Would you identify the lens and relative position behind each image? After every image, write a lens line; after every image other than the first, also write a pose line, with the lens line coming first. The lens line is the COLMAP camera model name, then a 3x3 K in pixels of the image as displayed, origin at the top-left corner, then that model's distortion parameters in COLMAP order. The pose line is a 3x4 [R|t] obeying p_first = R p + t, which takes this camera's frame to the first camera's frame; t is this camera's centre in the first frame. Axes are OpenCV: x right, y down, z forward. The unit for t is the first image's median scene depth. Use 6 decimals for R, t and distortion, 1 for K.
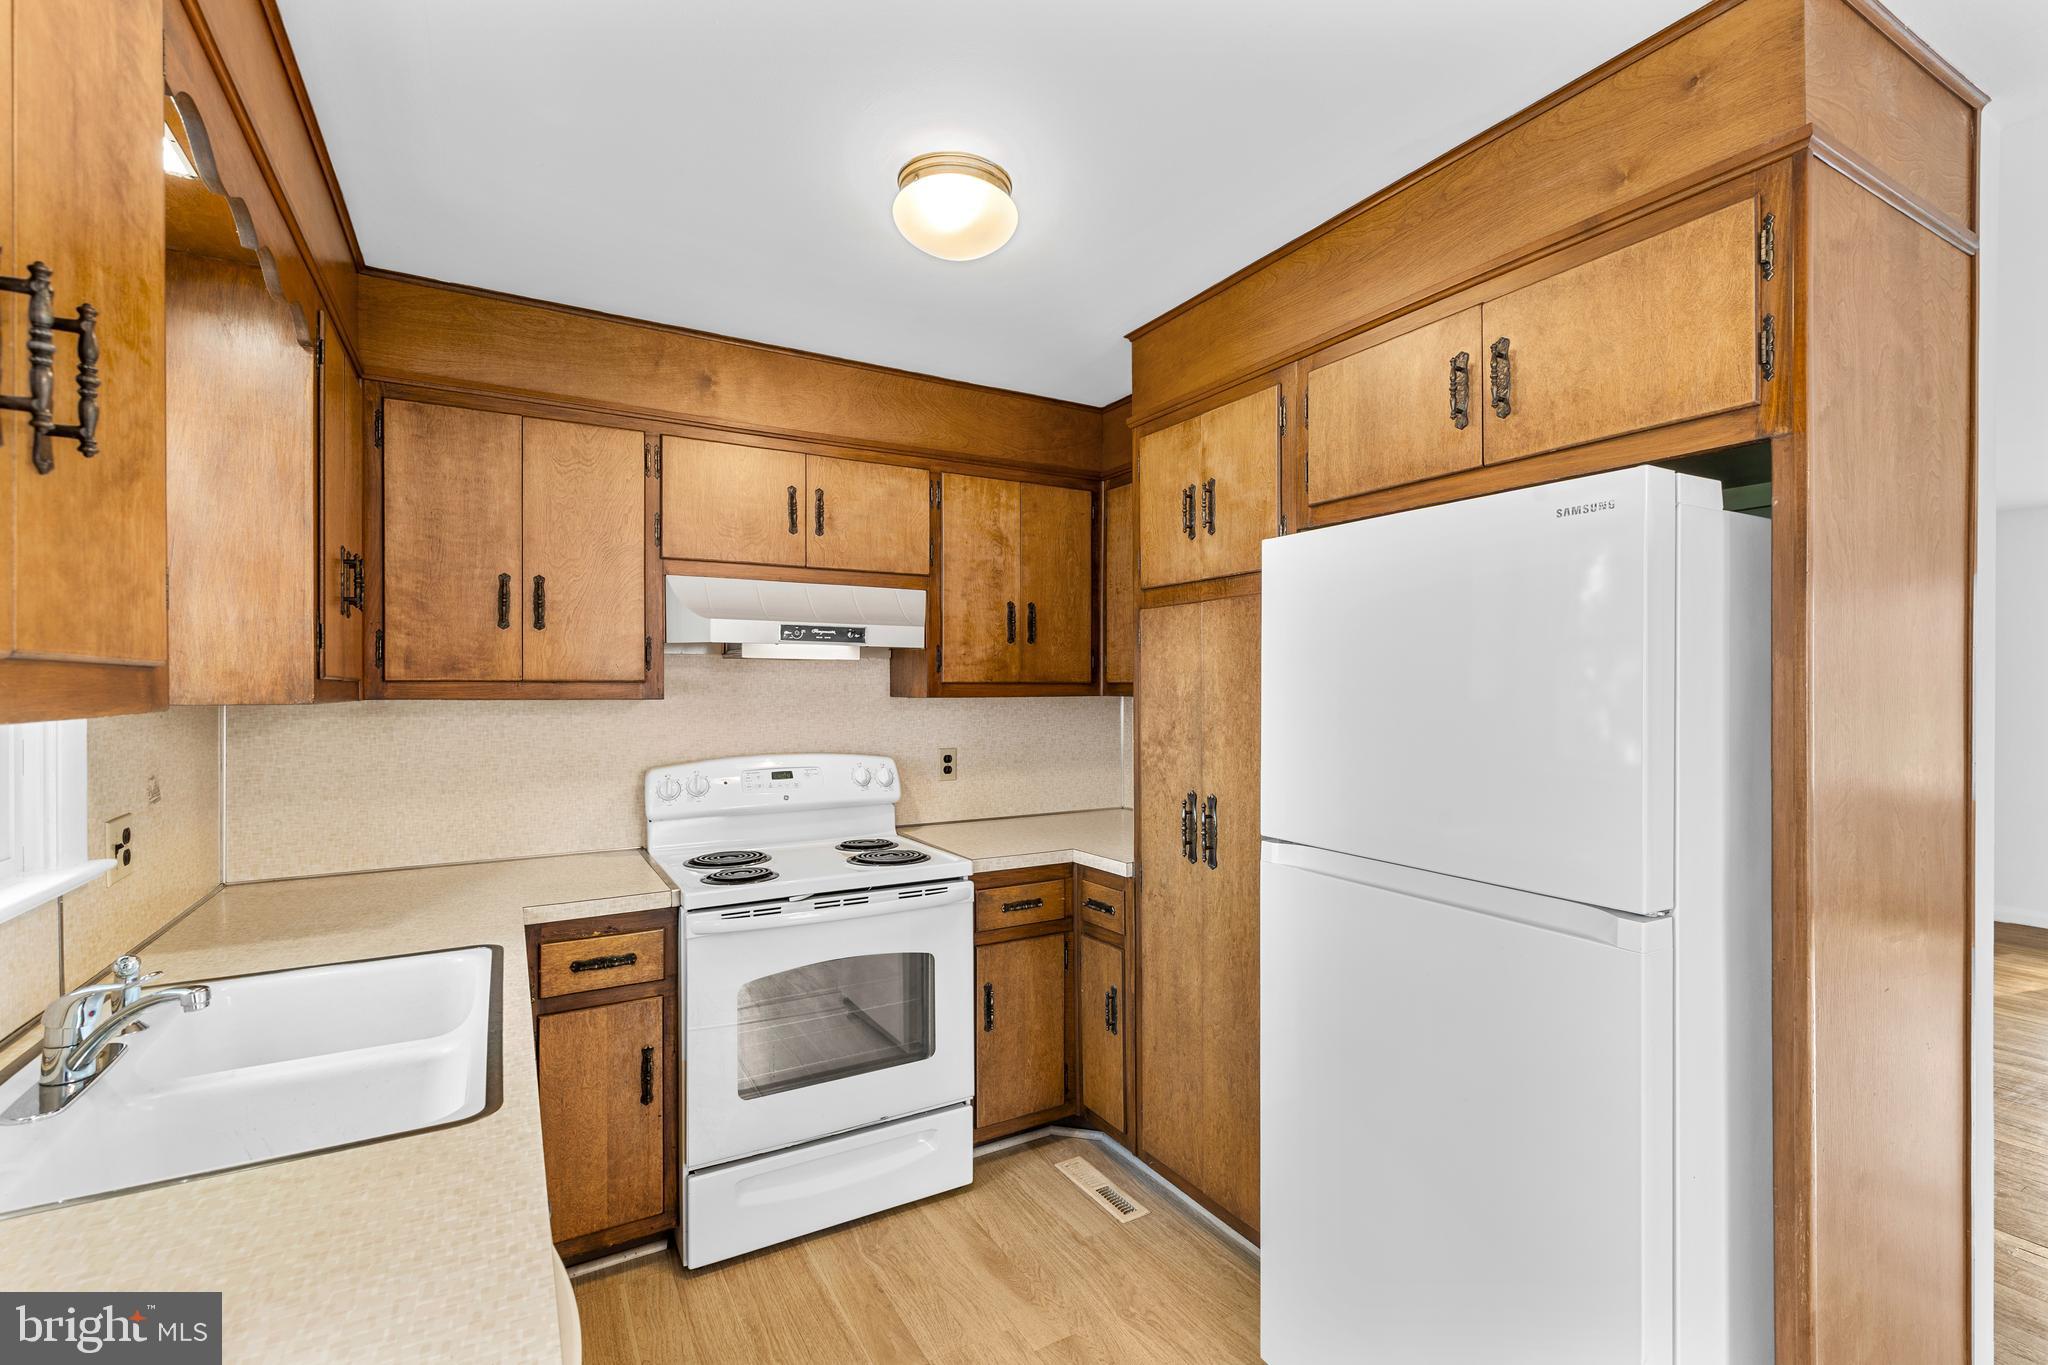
lens RADIAL K [[924.6, 0, 1069.2], [0, 924.6, 683.5], [0, 0, 1]] dist [0.000286, 0.000917]
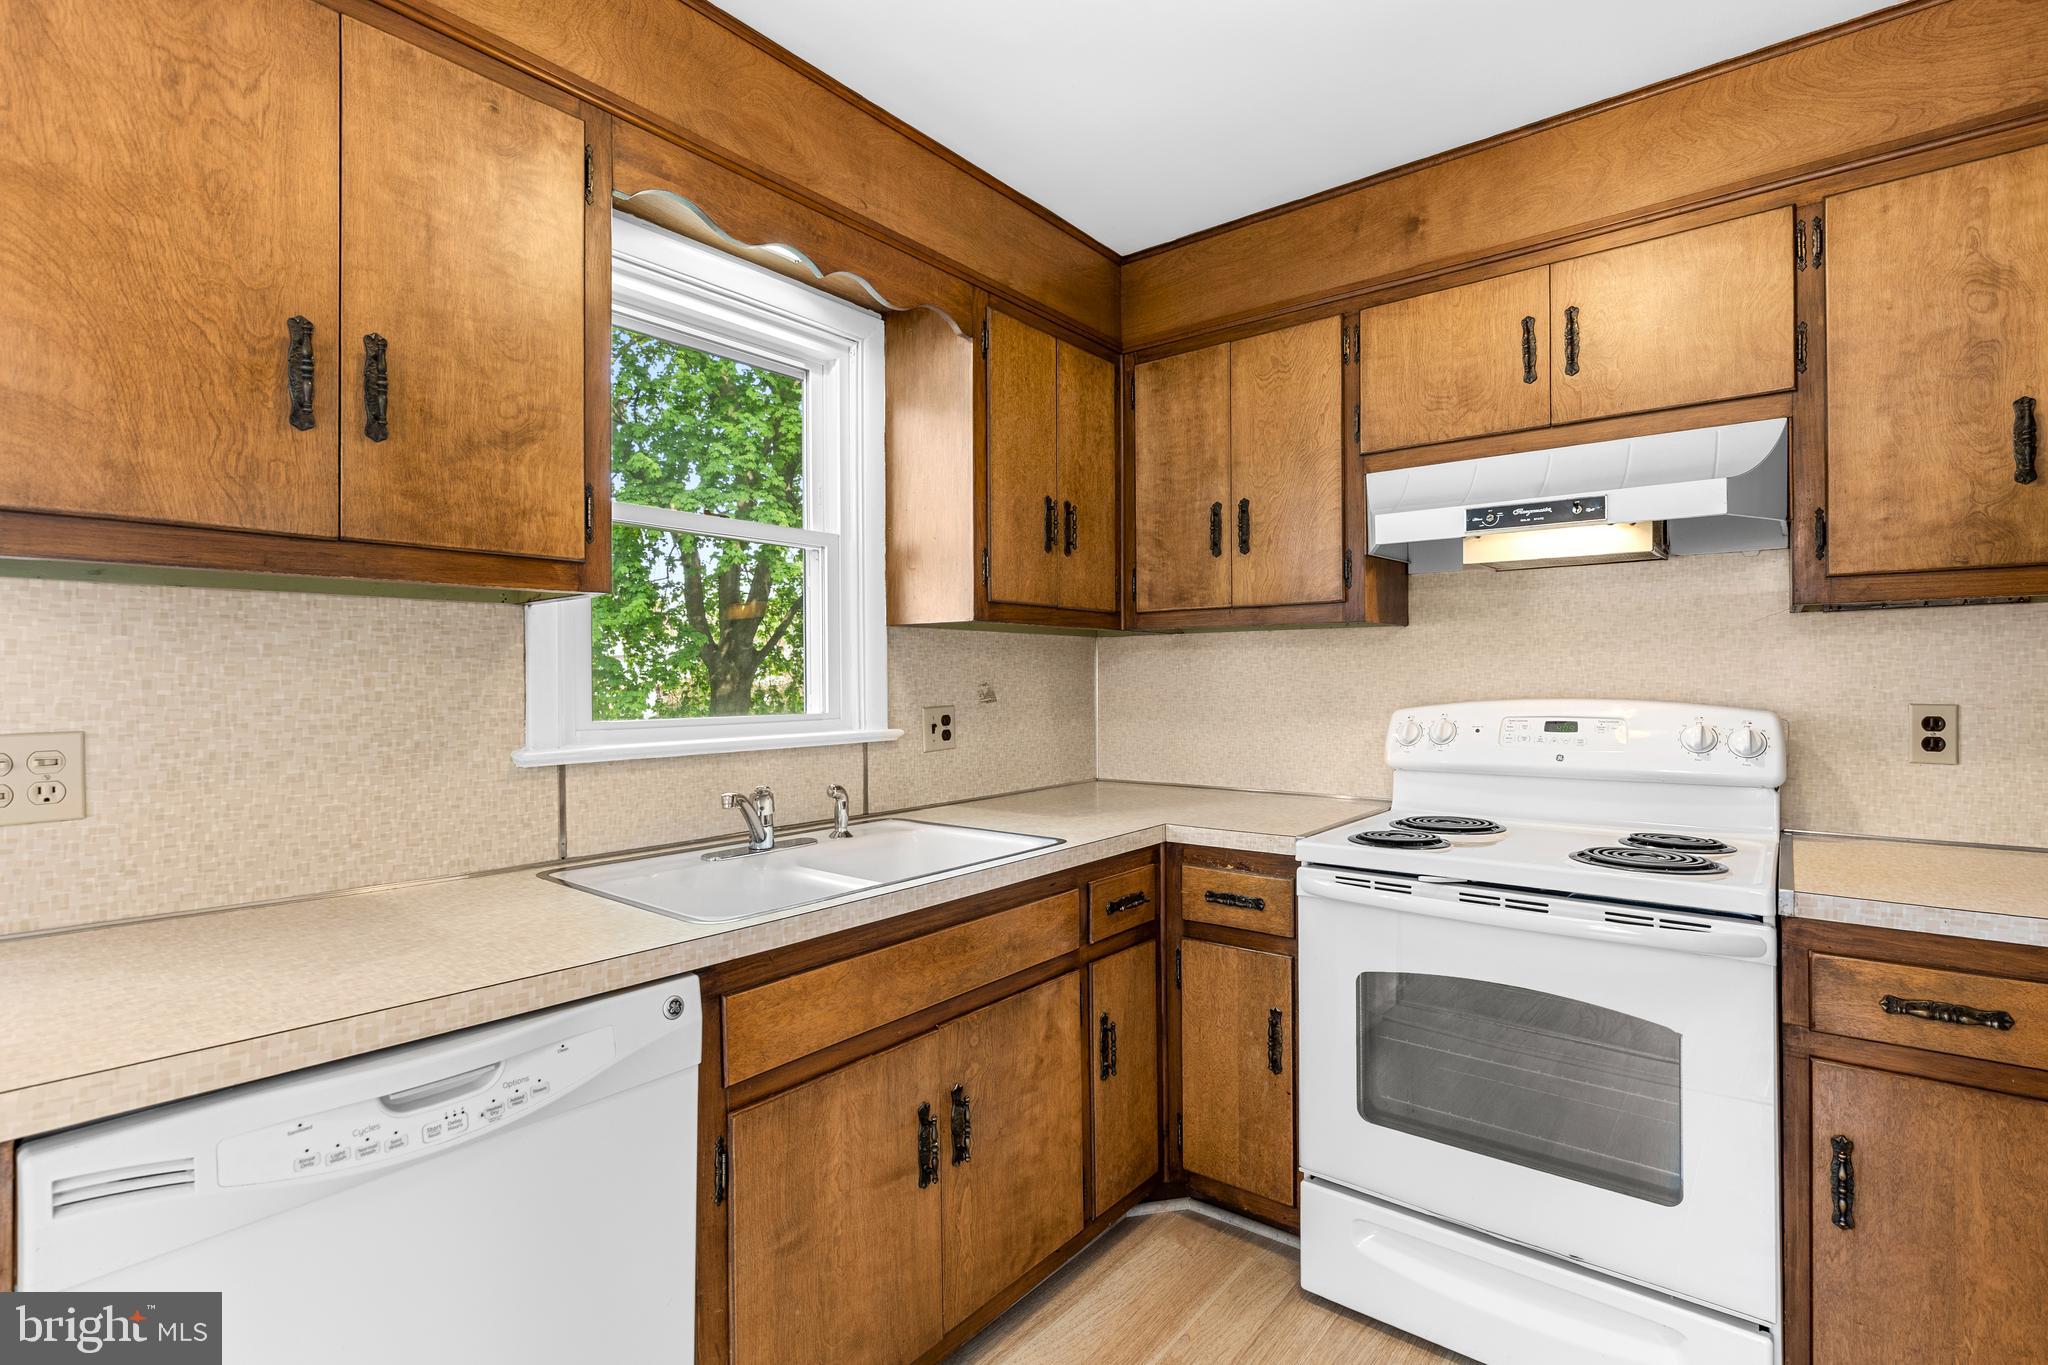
lens RADIAL K [[956.6, 0, 1021.3], [0, 956.6, 673.7], [0, 0, 1]] dist [-0.008412, 0.001913]
pose [[0.331631, -0.004990, -0.943396, 0.282076], [0.009953, 0.999949, -0.001790, 0.063489], [0.943357, -0.008796, 0.331664, 0.411410]]
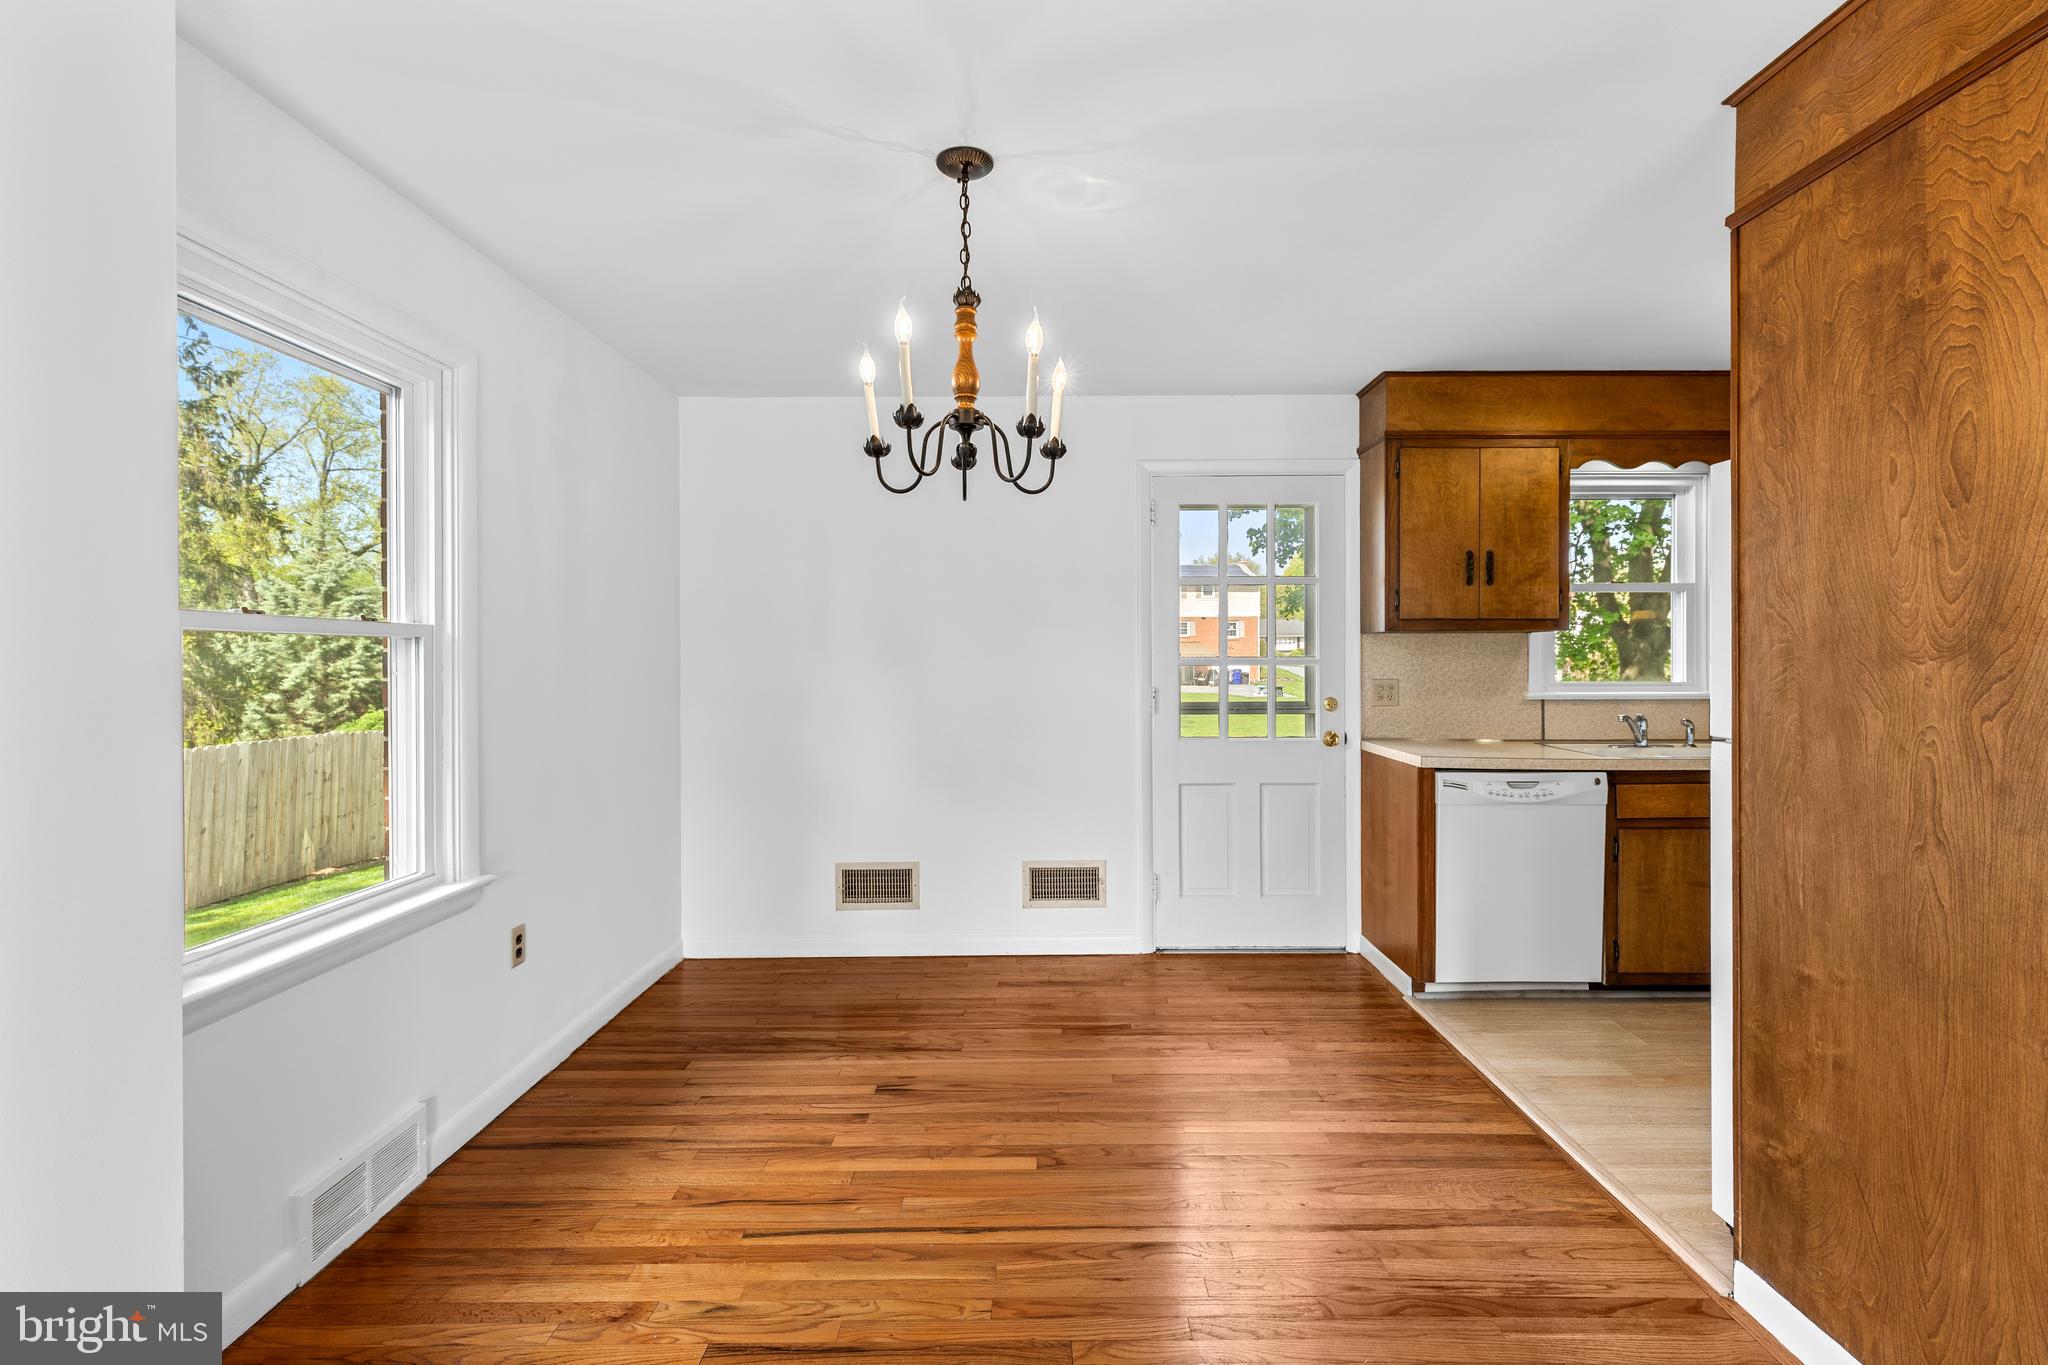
lens RADIAL K [[924.6, 0, 1052.8], [0, 924.6, 665.4], [0, 0, 1]] dist [0.000286, 0.000917]
pose [[-0.503556, 0.010316, -0.863901, 1.274006], [0.007887, 0.999942, 0.007343, 0.048264], [0.863927, -0.003117, -0.503608, 0.399184]]
